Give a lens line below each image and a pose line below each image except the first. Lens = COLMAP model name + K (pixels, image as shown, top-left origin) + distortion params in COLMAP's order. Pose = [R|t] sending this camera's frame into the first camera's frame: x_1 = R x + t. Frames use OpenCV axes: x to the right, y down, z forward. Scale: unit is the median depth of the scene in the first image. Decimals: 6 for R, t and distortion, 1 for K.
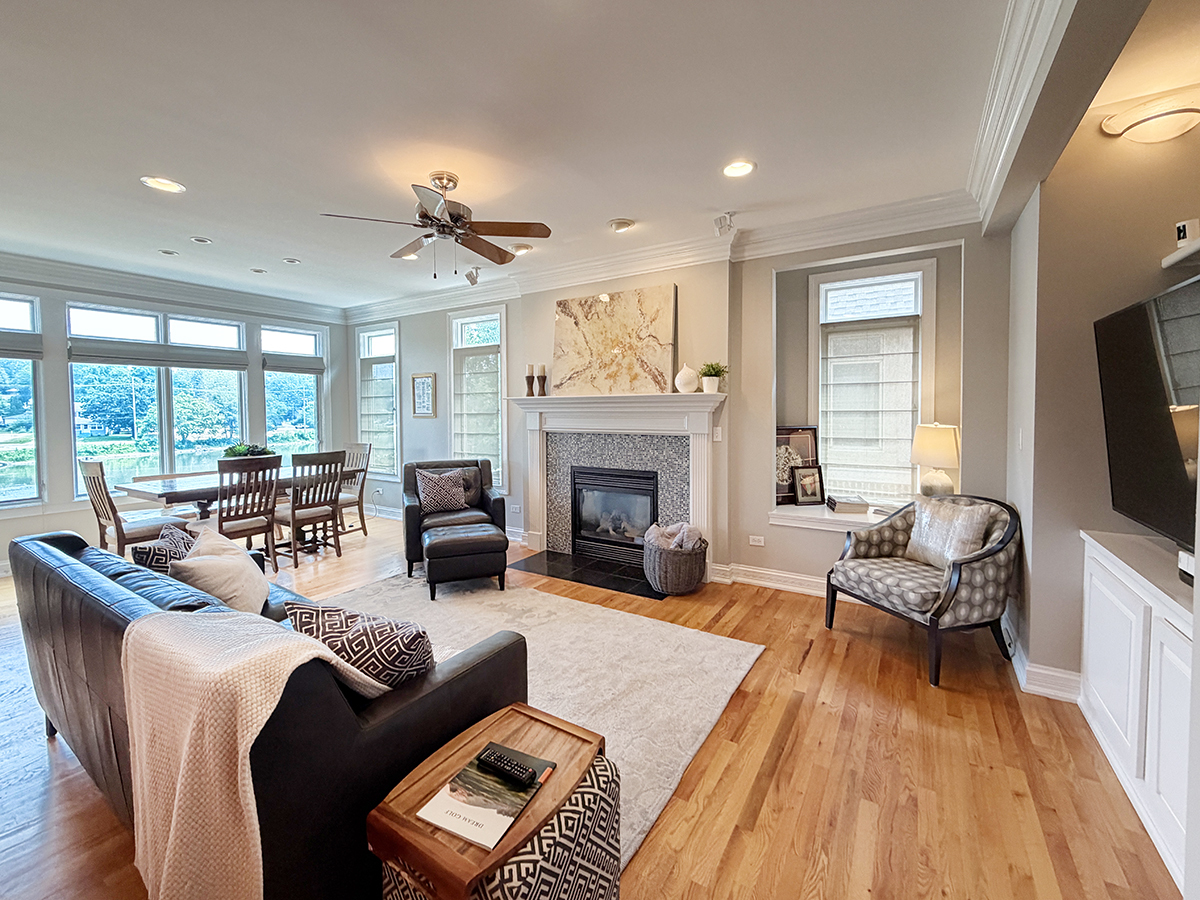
lens RADIAL K [[502.5, 0, 594.5], [0, 502.5, 425.9], [0, 0, 1]] dist [-0.000288, -0.000305]
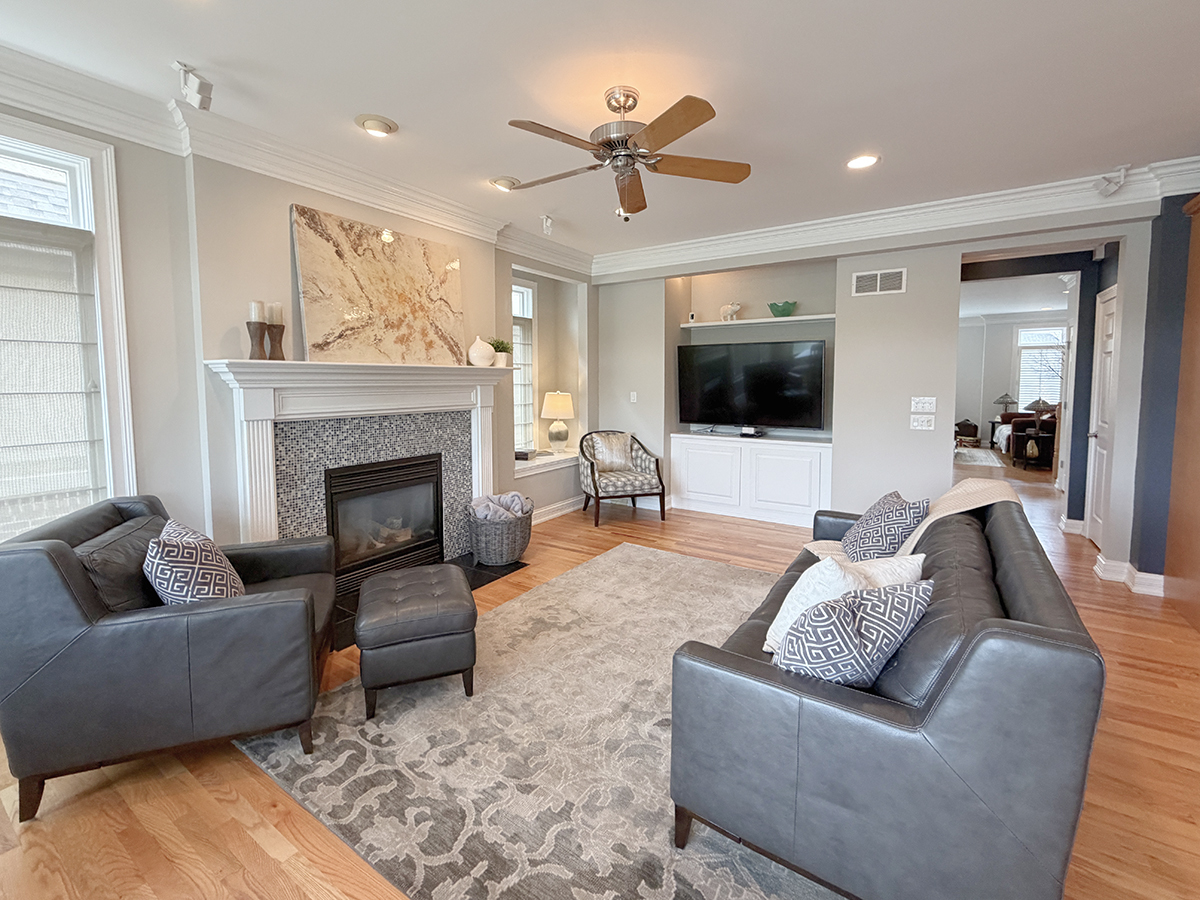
lens RADIAL K [[520.0, 0, 592.3], [0, 520.0, 416.4], [0, 0, 1]] dist [0.001813, -0.000188]
pose [[0.022593, -0.062667, 0.997779, -0.776816], [0.036745, 0.997411, 0.061812, -0.020373], [-0.999069, 0.035267, 0.024837, 0.694074]]
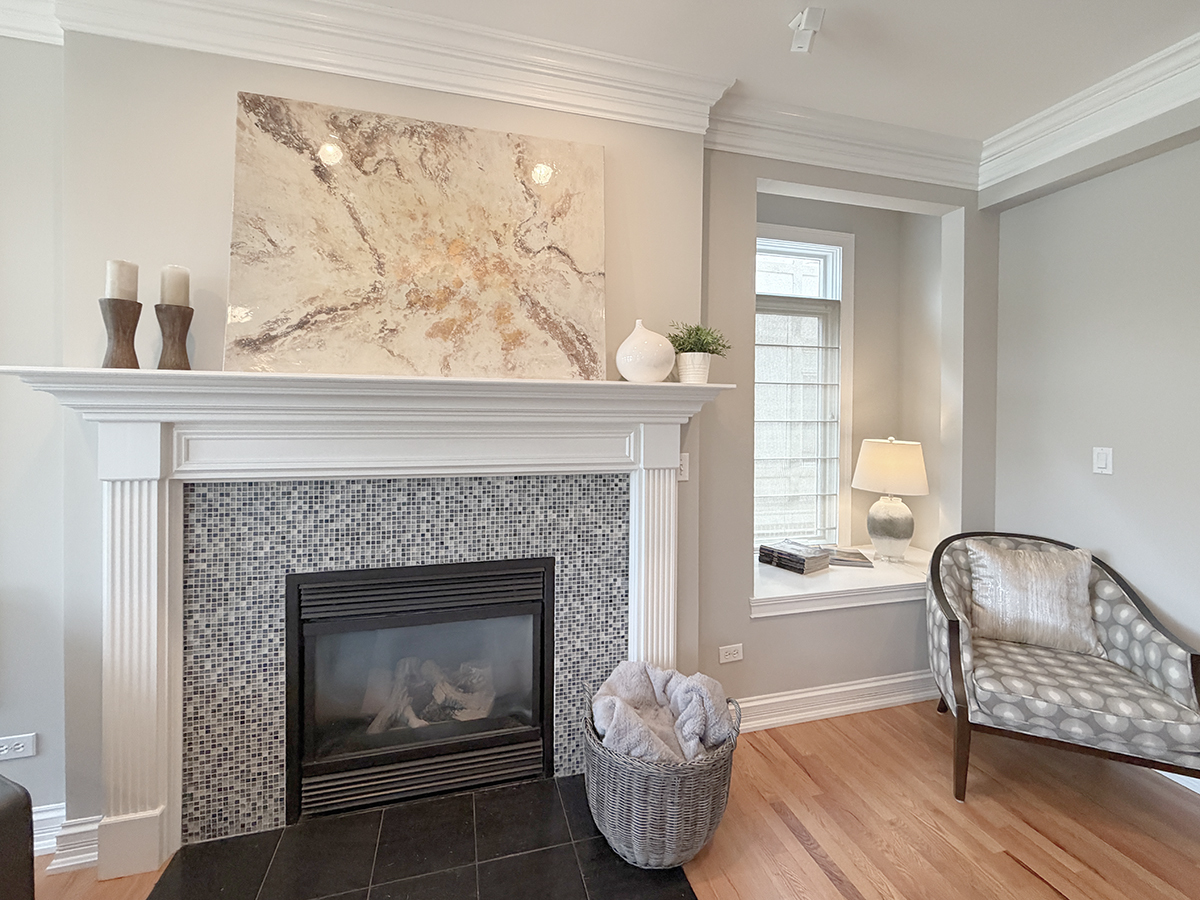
lens RADIAL K [[512.5, 0, 596.6], [0, 512.5, 417.3], [0, 0, 1]] dist [0.002101, -0.000512]
pose [[0.668876, 0.006319, 0.743347, -0.185428], [0.011966, 0.999743, -0.019266, -0.023104], [-0.743278, 0.021782, 0.668628, 0.653451]]
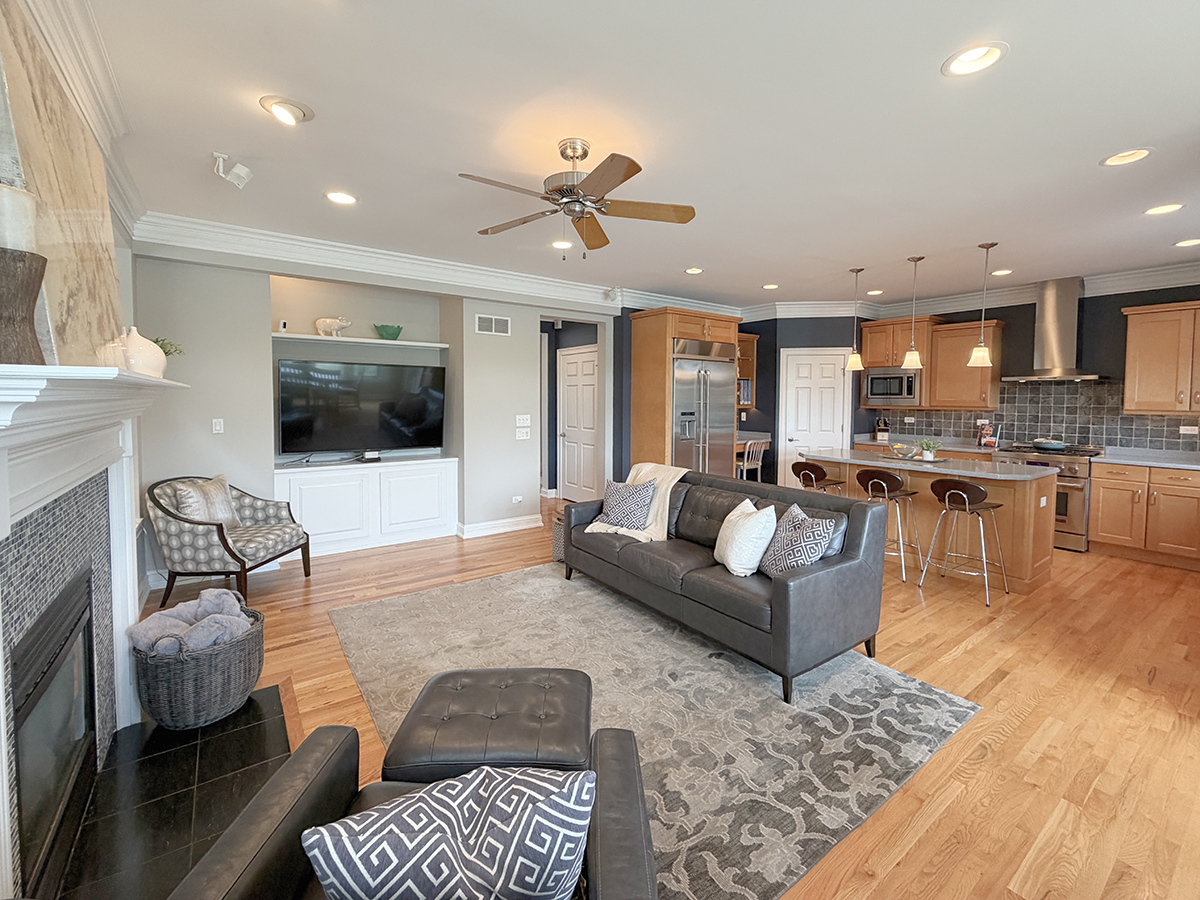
lens RADIAL K [[512.5, 0, 596.6], [0, 512.5, 417.3], [0, 0, 1]] dist [0.002101, -0.000512]
pose [[-0.928985, -0.013806, 0.369860, -0.448417], [0.013243, 0.997424, 0.070494, -0.056205], [-0.369881, 0.070386, -0.926409, 1.224582]]
